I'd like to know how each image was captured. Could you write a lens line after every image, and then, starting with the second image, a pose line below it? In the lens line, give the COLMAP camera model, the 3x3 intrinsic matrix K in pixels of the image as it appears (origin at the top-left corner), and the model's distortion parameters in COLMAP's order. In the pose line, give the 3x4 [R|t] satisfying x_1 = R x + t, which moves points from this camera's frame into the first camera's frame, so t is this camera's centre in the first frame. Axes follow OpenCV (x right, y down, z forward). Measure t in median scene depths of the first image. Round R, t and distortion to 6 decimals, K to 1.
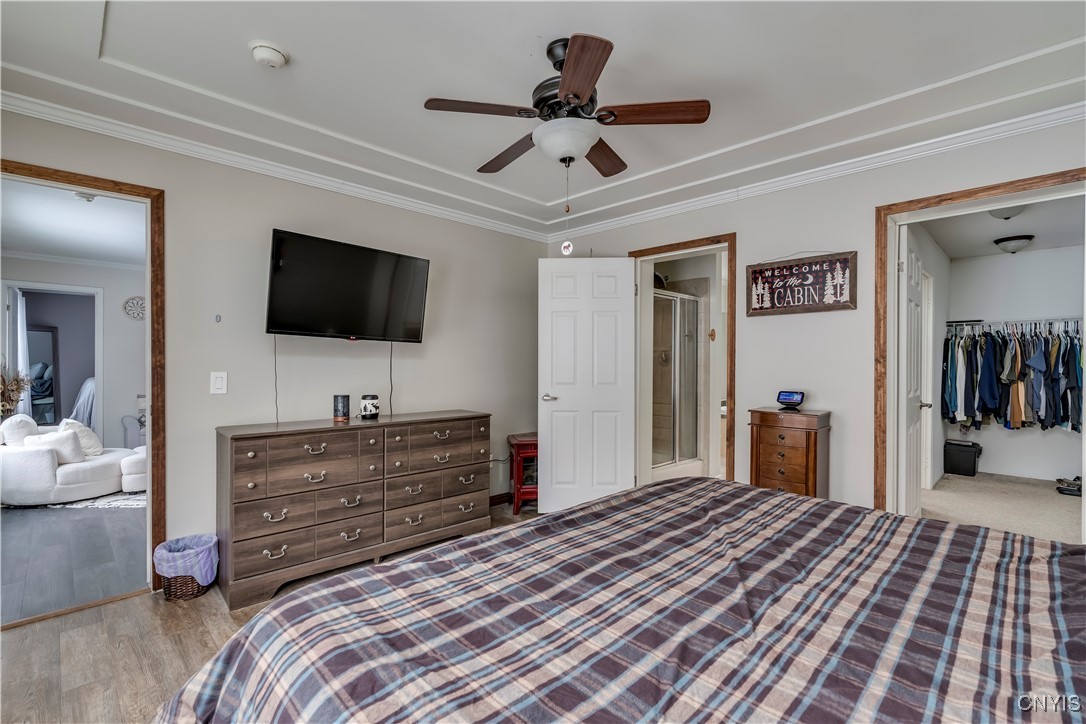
lens RADIAL K [[495.4, 0, 542.5], [0, 495.4, 363.8], [0, 0, 1]] dist [-0.004518, -0.000163]
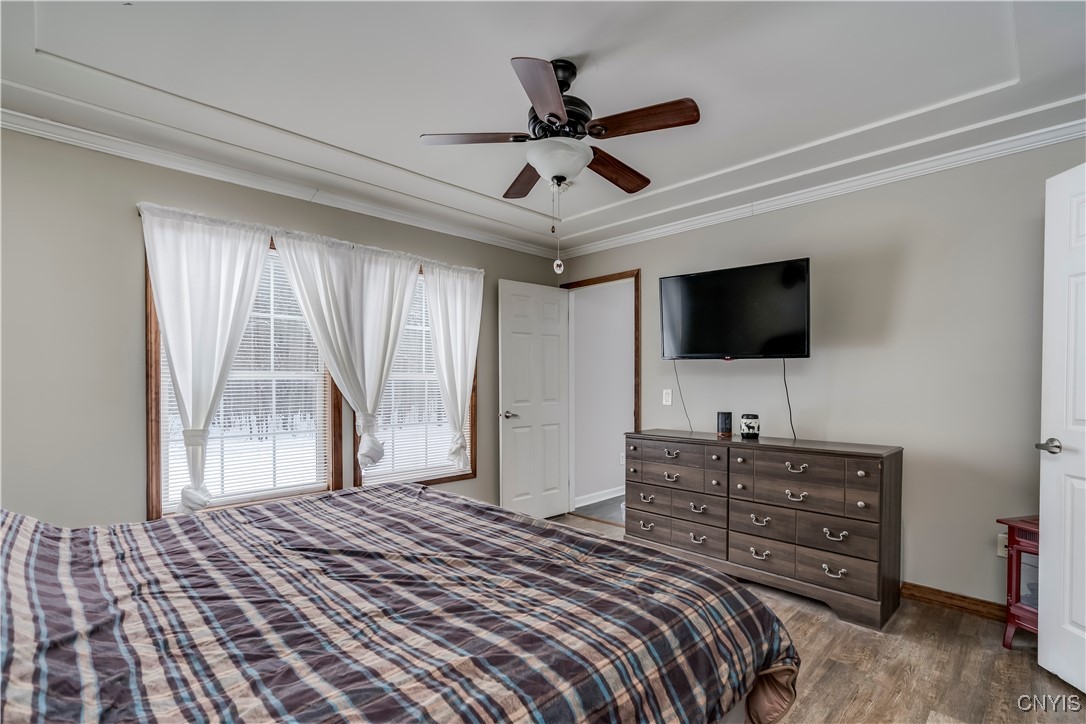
lens RADIAL K [[495.4, 0, 536.1], [0, 495.4, 390.7], [0, 0, 1]] dist [-0.004518, -0.000163]
pose [[-0.004299, 0.012566, -0.999912, 0.657568], [0.001210, 0.999920, 0.012561, 0.003445], [0.999990, -0.001156, -0.004314, 0.592745]]
